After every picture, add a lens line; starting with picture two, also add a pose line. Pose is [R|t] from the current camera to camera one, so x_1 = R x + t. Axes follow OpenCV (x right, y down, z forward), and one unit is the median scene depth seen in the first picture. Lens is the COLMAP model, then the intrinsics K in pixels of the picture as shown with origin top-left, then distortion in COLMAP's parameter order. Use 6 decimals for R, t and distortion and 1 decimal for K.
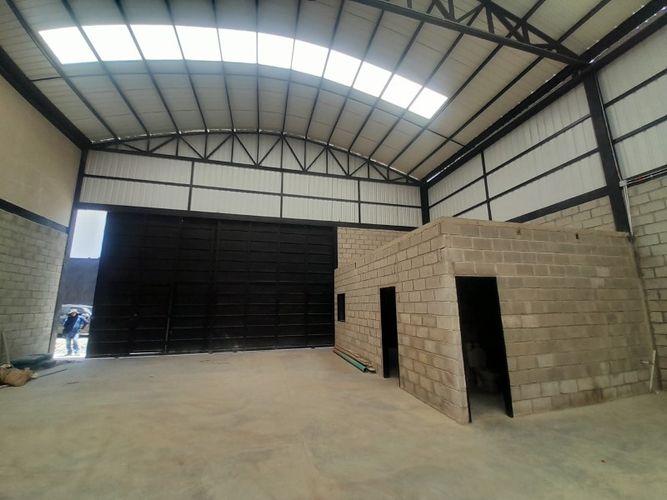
lens RADIAL K [[264.5, 0, 331.7], [0, 264.5, 252.0], [0, 0, 1]] dist [0.031113, -0.022898]
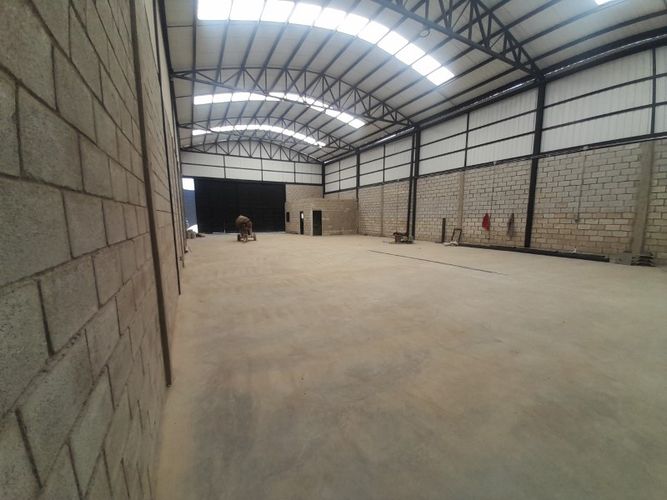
lens RADIAL K [[265.7, 0, 333.5], [0, 265.7, 250.0], [0, 0, 1]] dist [0.011317, -0.012176]
pose [[0.972299, -0.026390, 0.232245, -0.138830], [-0.047650, 0.950361, 0.307478, -0.302917], [-0.228831, -0.310027, 0.922778, -1.582225]]
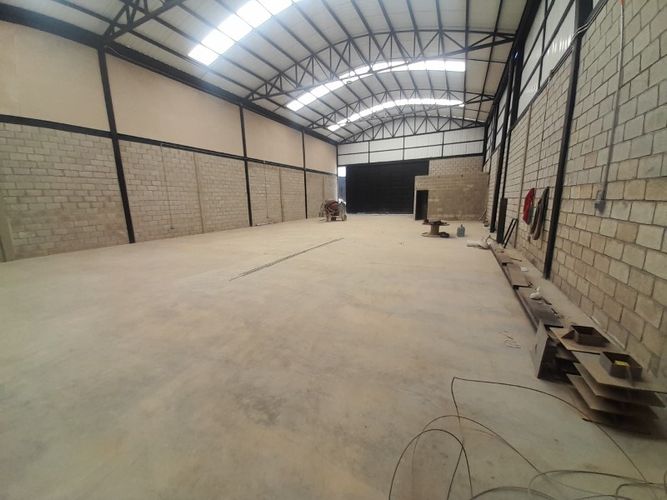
lens RADIAL K [[264.5, 0, 331.7], [0, 264.5, 252.0], [0, 0, 1]] dist [0.031113, -0.022898]
pose [[0.762303, 0.116014, -0.636738, 0.907652], [0.139871, 0.931025, 0.337087, -0.250317], [0.631926, -0.346024, 0.693496, -1.295339]]
